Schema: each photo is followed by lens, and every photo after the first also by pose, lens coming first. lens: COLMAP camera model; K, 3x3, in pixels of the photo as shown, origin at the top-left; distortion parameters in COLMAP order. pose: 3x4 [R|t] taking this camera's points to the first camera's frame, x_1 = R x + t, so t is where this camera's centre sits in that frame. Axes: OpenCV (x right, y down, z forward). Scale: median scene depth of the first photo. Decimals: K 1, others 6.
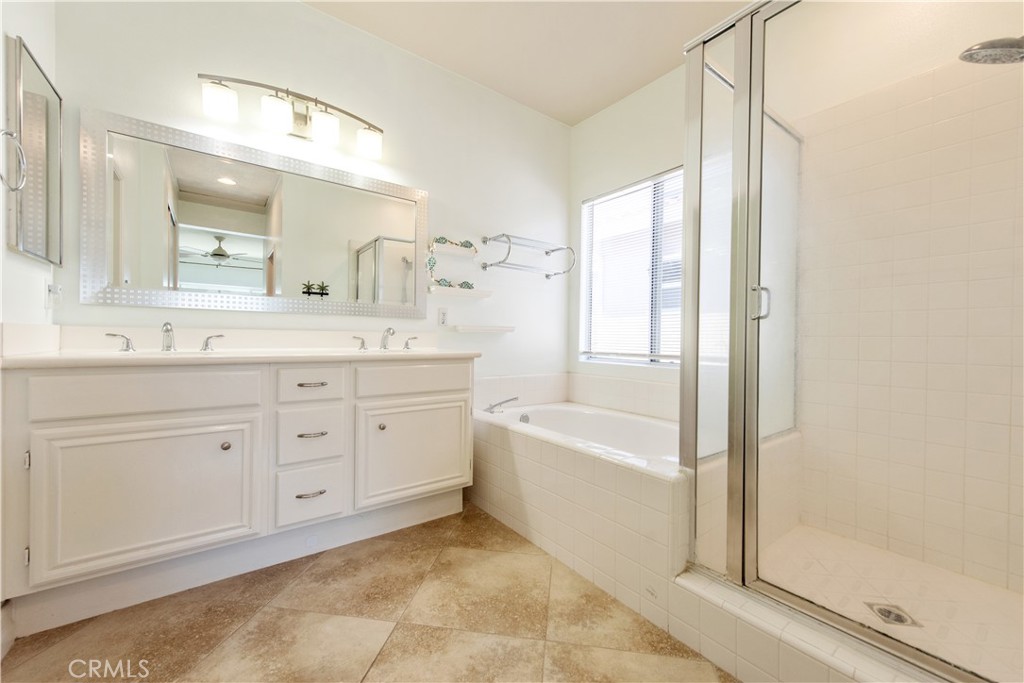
lens RADIAL K [[408.0, 0, 520.6], [0, 408.0, 340.9], [0, 0, 1]] dist [0.004758, -0.001407]
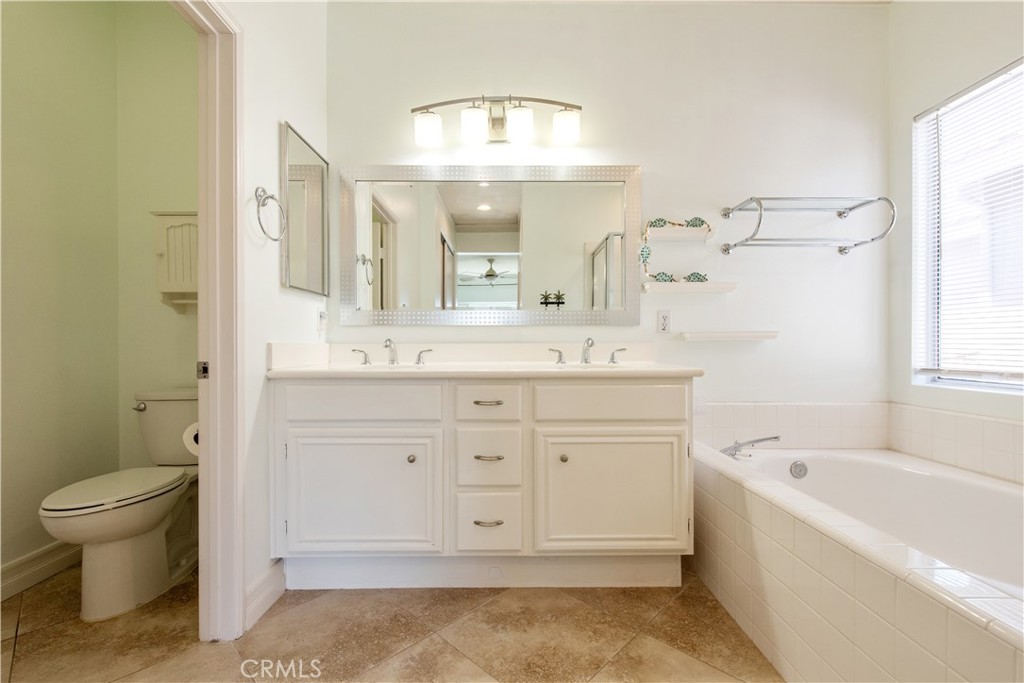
lens RADIAL K [[445.9, 0, 507.8], [0, 445.9, 346.1], [0, 0, 1]] dist [0.003075, -0.001356]
pose [[0.795535, -0.015189, -0.605718, 0.104735], [0.009718, 0.999877, -0.012309, -0.005874], [0.605830, 0.003906, 0.795584, 0.181850]]
